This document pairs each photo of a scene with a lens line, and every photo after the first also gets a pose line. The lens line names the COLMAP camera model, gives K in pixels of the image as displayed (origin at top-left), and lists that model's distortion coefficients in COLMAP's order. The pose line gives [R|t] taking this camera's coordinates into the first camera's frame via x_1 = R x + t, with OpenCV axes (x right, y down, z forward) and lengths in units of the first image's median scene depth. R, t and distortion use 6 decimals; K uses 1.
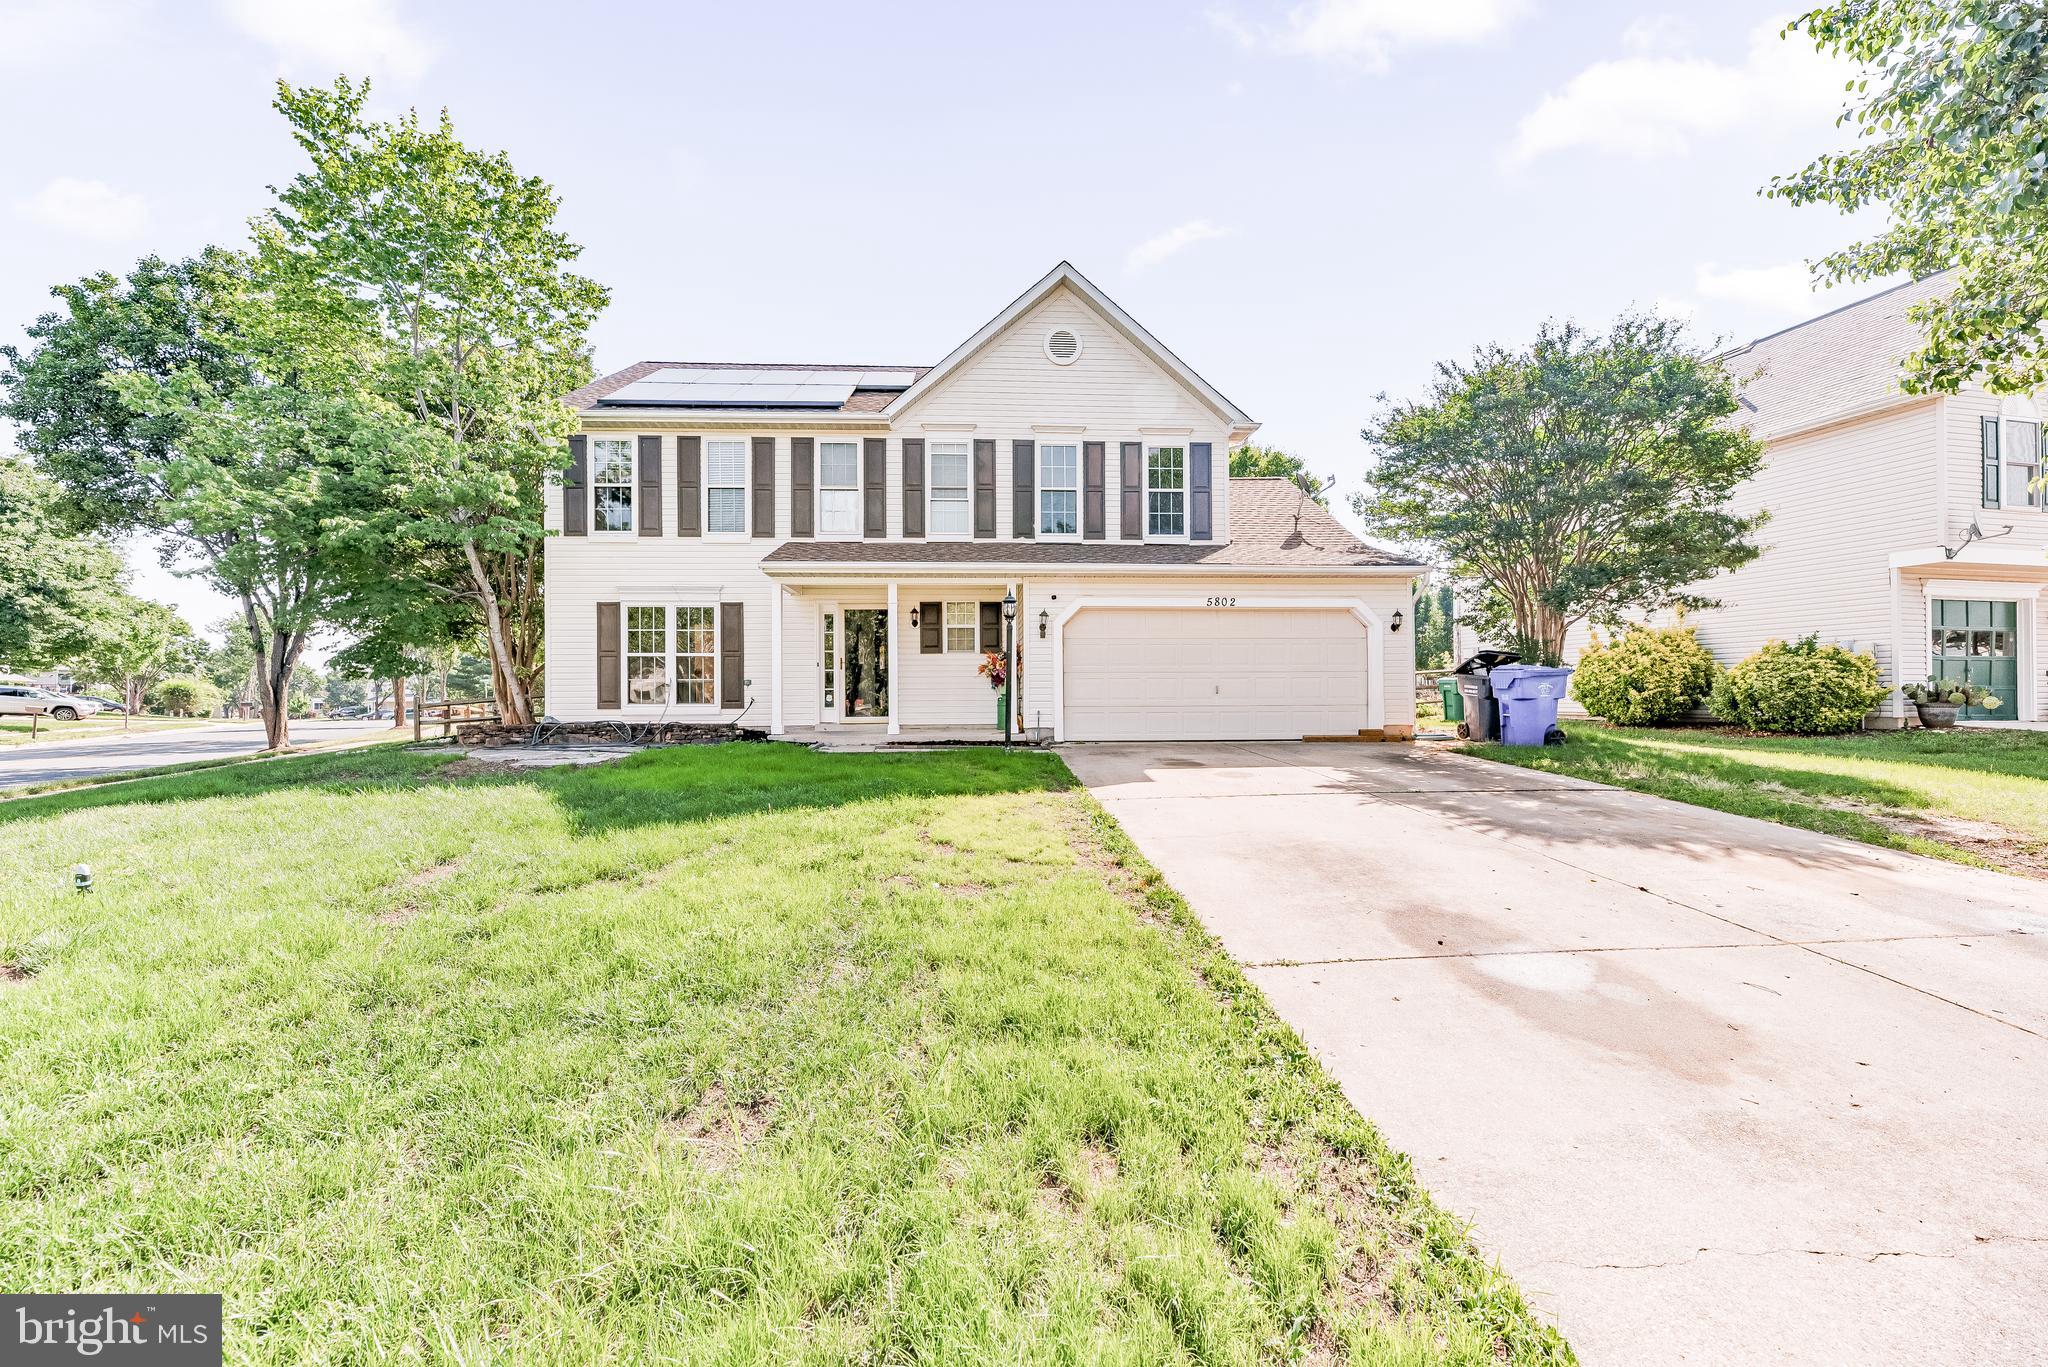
lens RADIAL K [[825.7, 0, 1009.8], [0, 825.7, 691.3], [0, 0, 1]] dist [-0.002475, 0.000162]
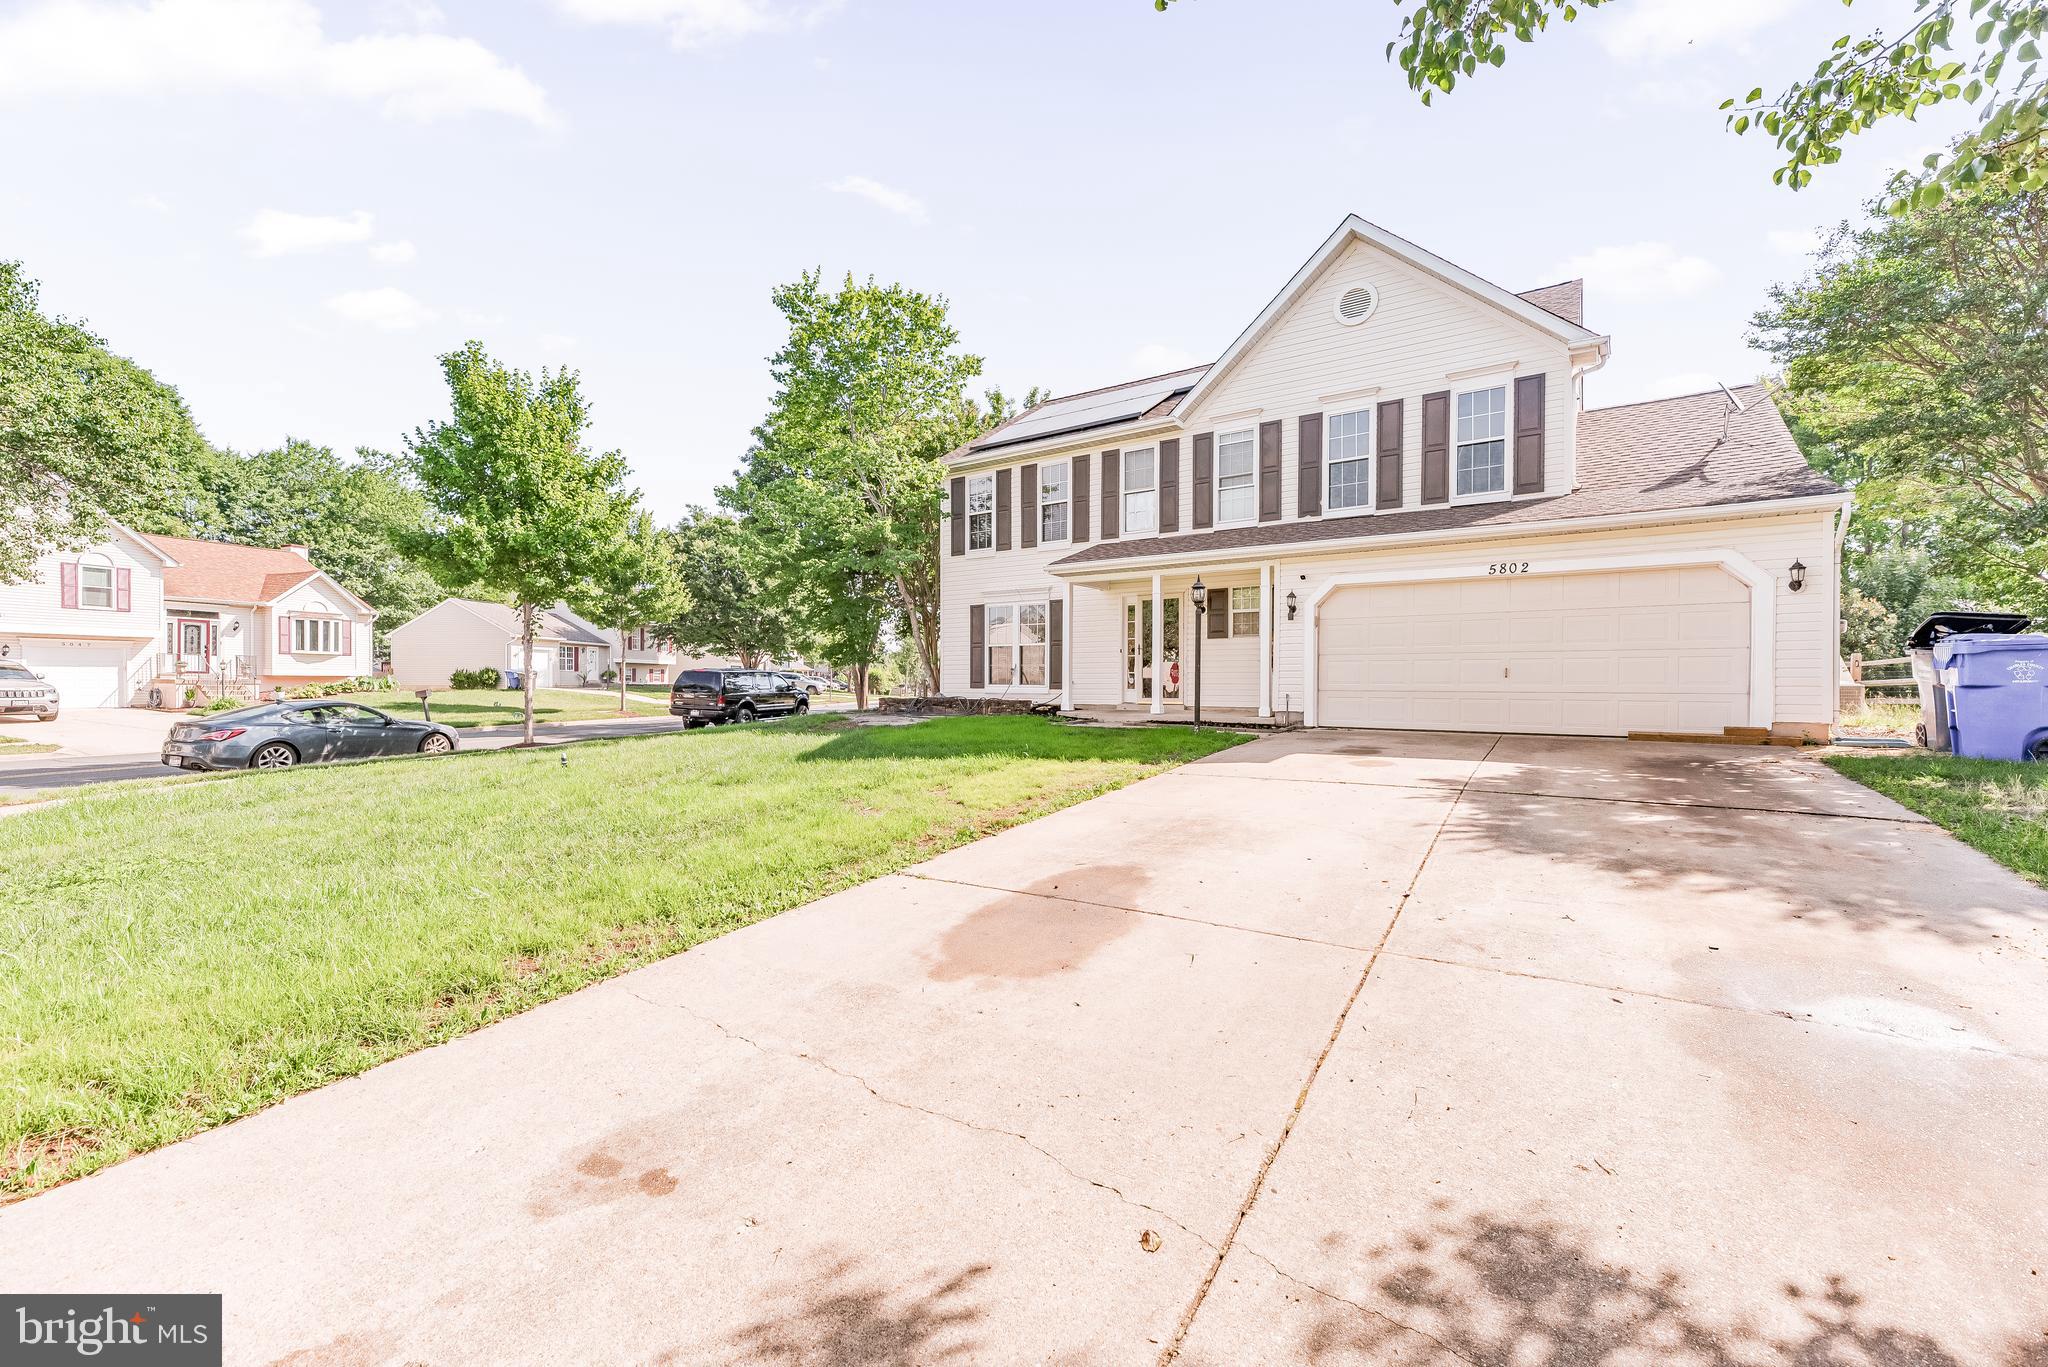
lens RADIAL K [[846.8, 0, 1024.0], [0, 846.8, 683.5], [0, 0, 1]] dist [0.001891, 0.000053]
pose [[0.784229, 0.007104, -0.620431, 0.380111], [-0.001642, 0.999955, 0.009374, 0.001665], [0.620469, -0.006332, 0.784205, 0.012991]]
